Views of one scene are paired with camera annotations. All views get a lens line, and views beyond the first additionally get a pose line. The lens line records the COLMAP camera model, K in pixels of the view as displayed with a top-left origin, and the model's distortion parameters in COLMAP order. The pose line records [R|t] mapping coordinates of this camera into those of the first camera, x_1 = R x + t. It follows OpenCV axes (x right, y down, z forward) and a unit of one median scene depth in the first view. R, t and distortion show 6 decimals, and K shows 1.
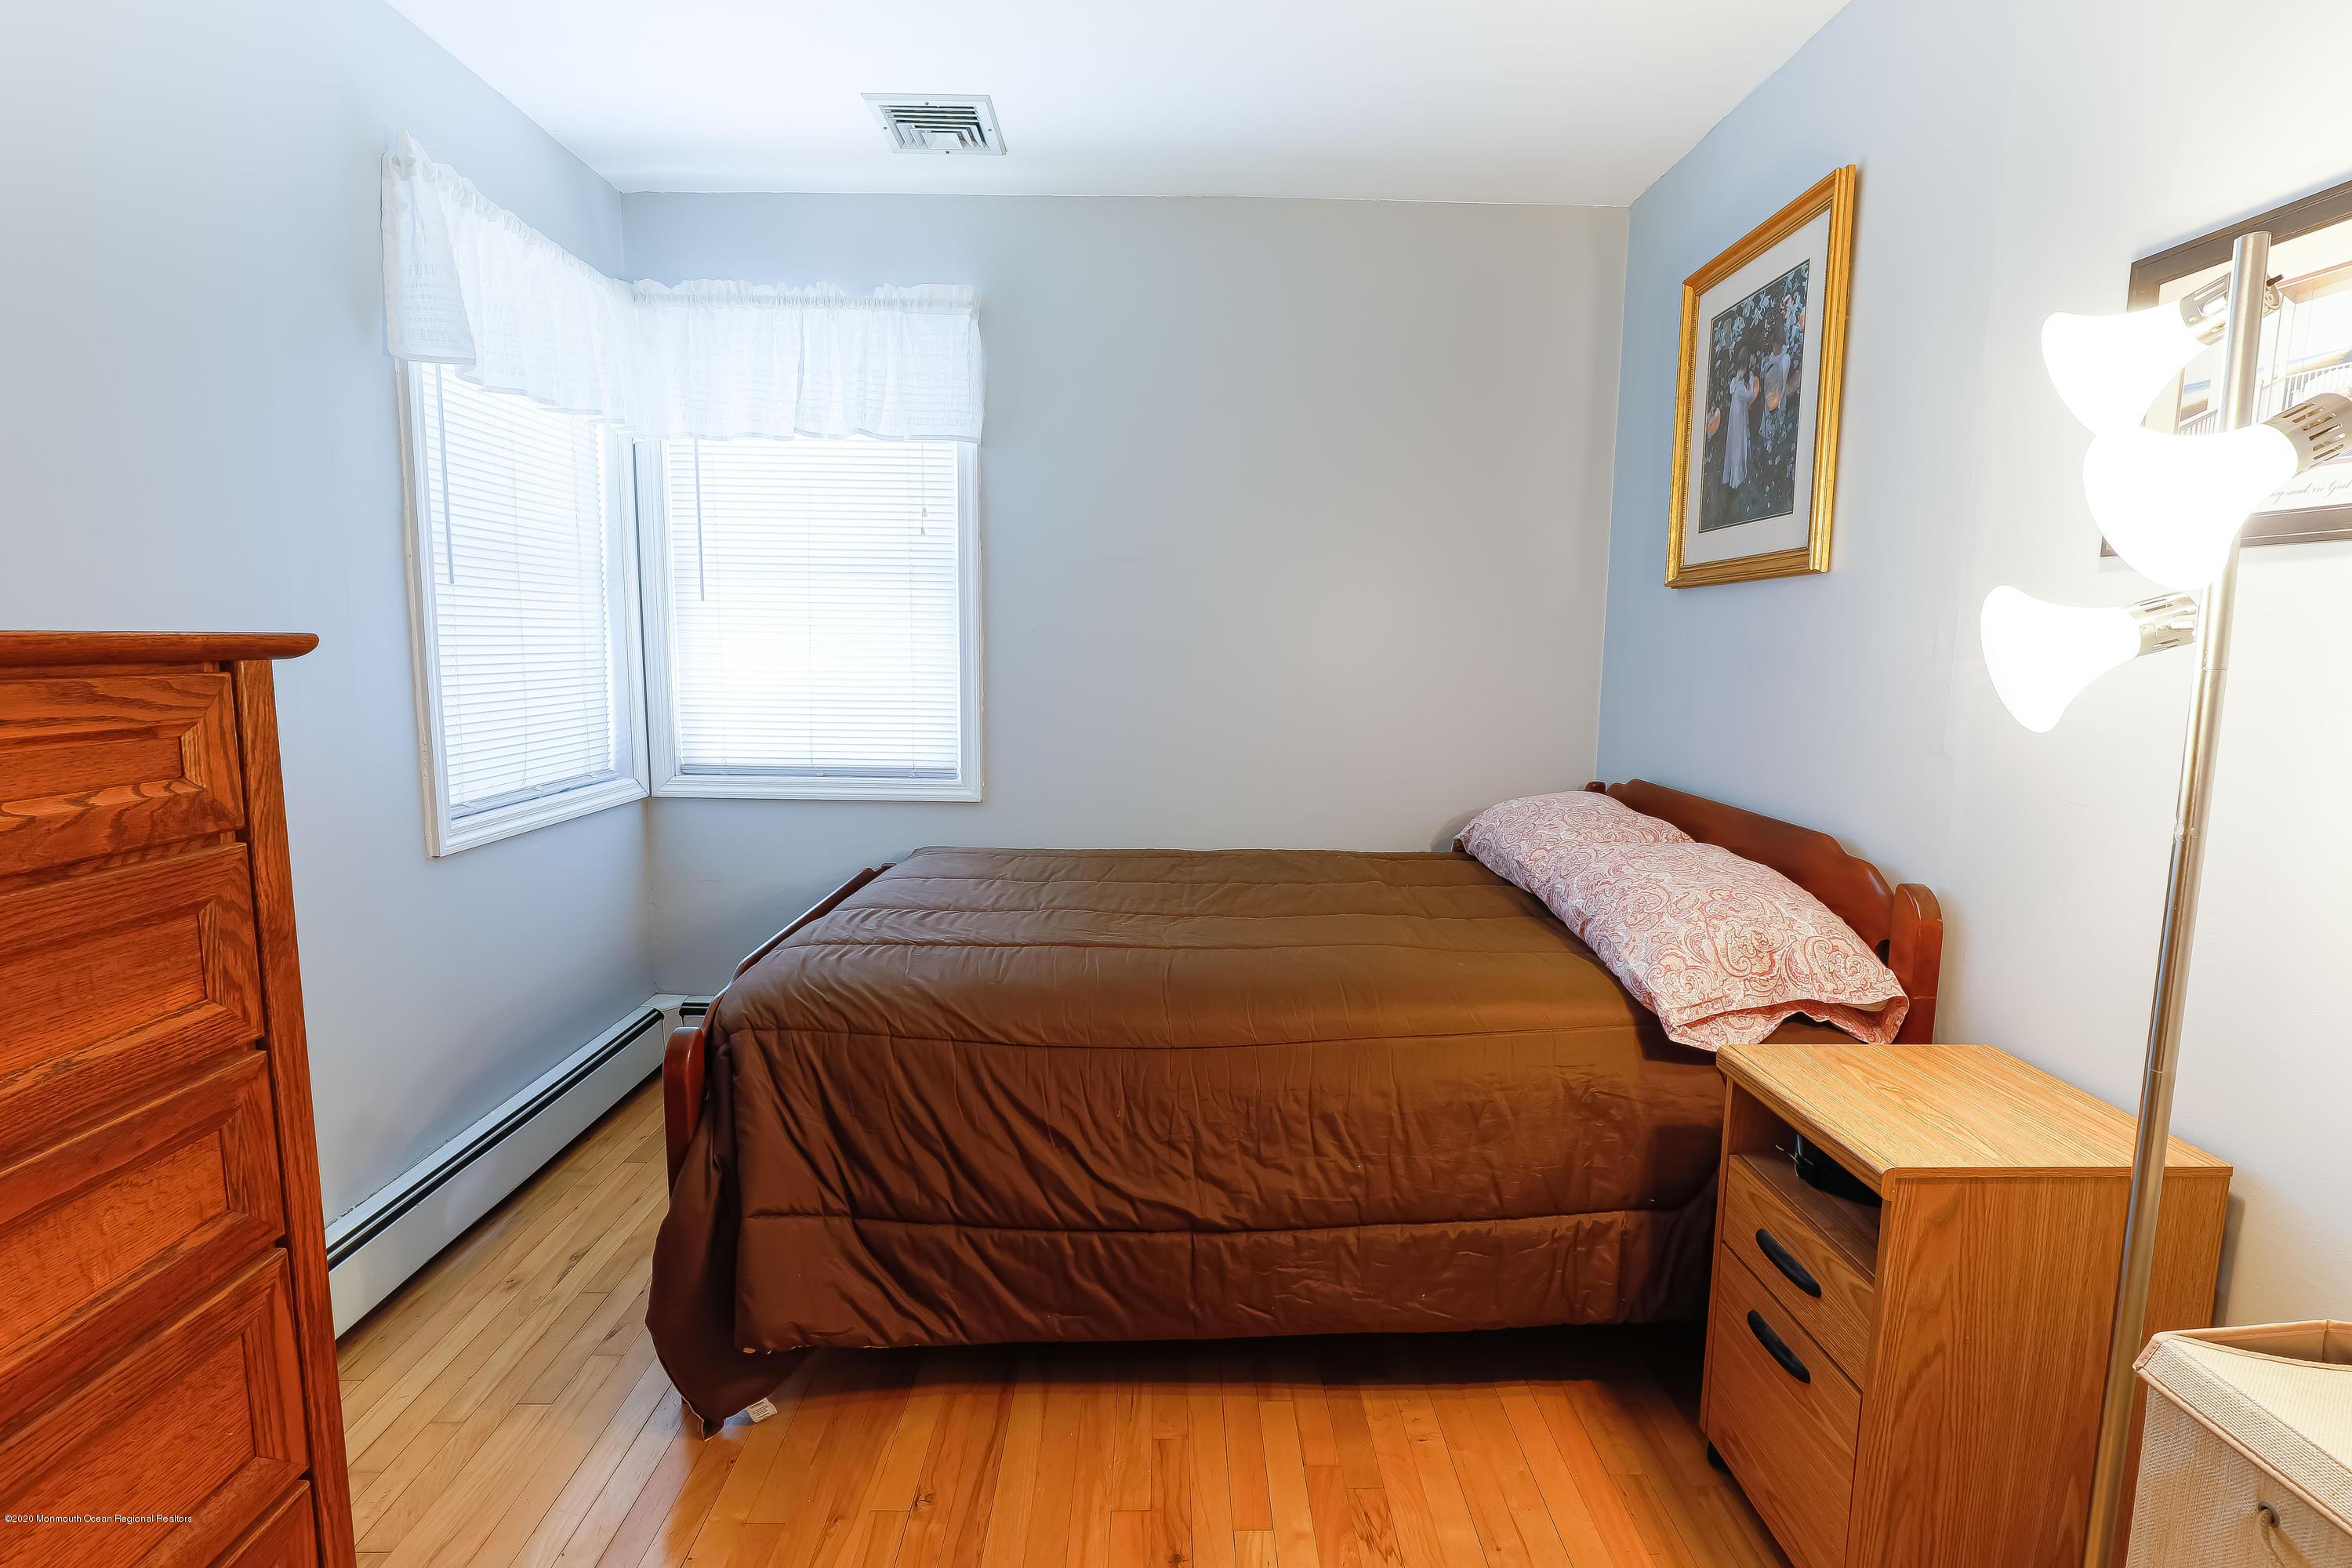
lens RADIAL K [[1126.2, 0, 1180.6], [0, 1126.2, 781.4], [0, 0, 1]] dist [-0.022564, 0.004629]
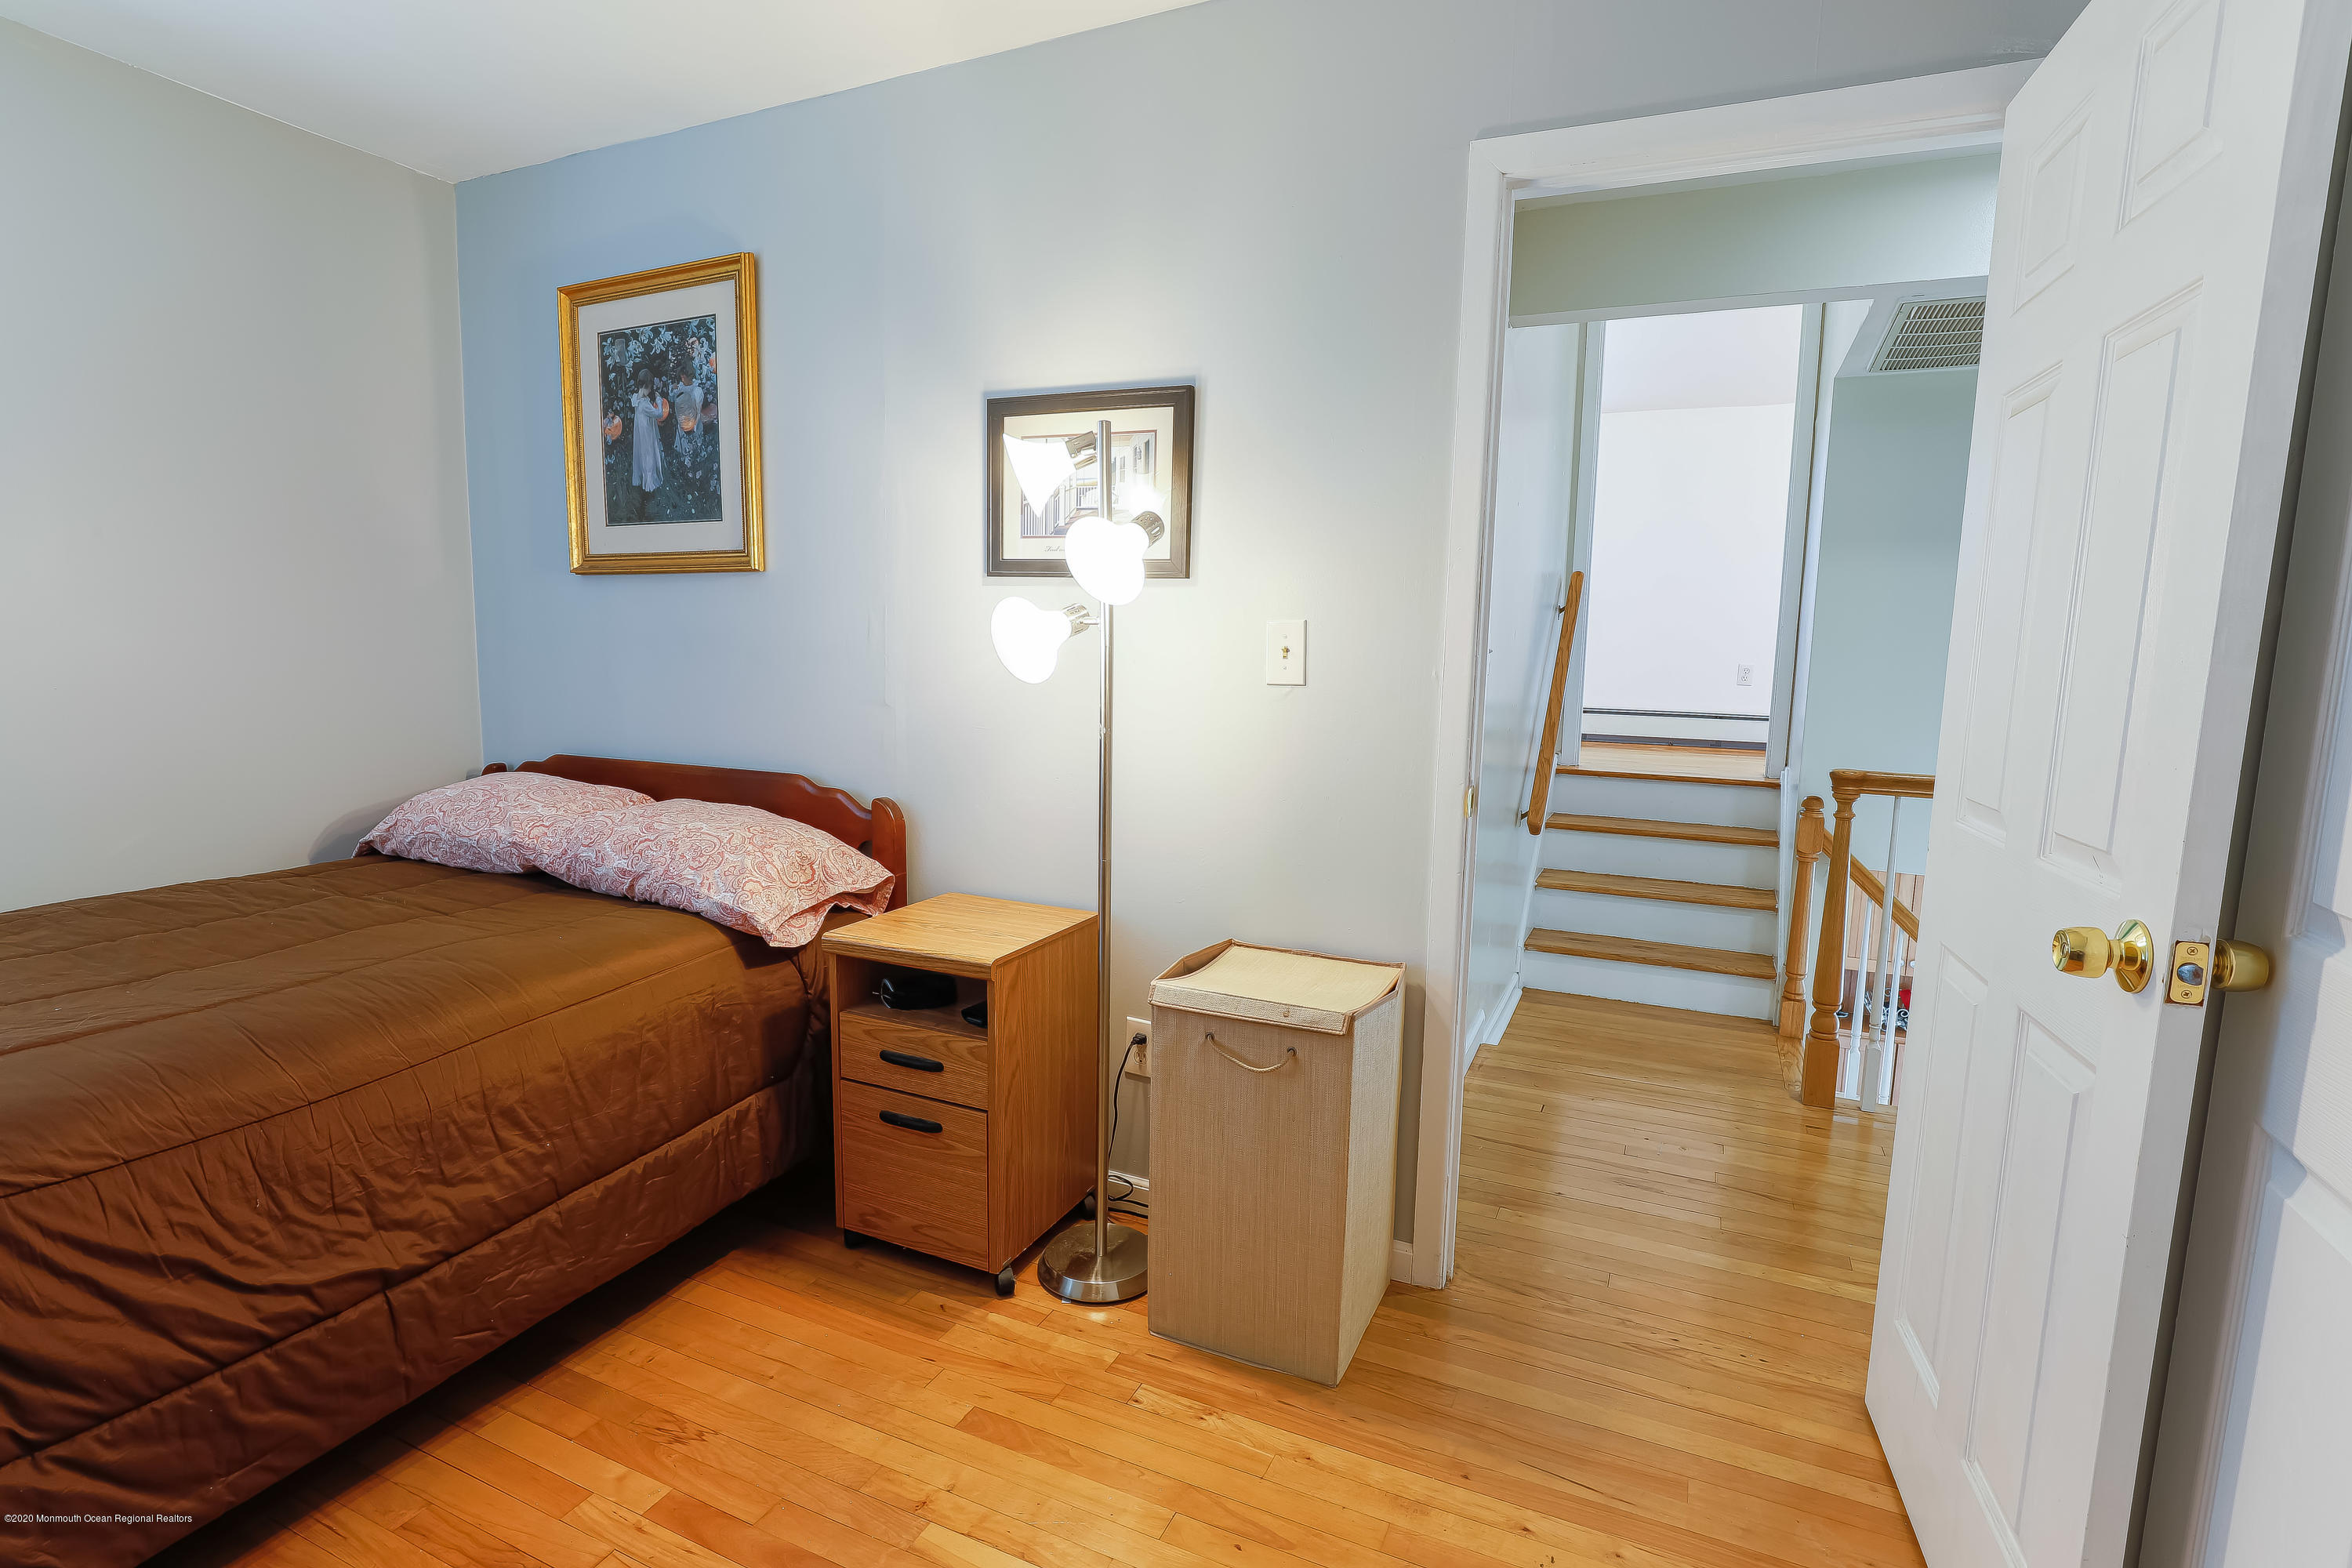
lens RADIAL K [[1126.2, 0, 1172.9], [0, 1126.2, 781.6], [0, 0, 1]] dist [-0.022564, 0.004629]
pose [[0.440153, -0.117818, 0.890160, -0.450329], [0.100153, 0.991610, 0.081724, -0.008368], [-0.892320, 0.053181, 0.448260, 0.025809]]
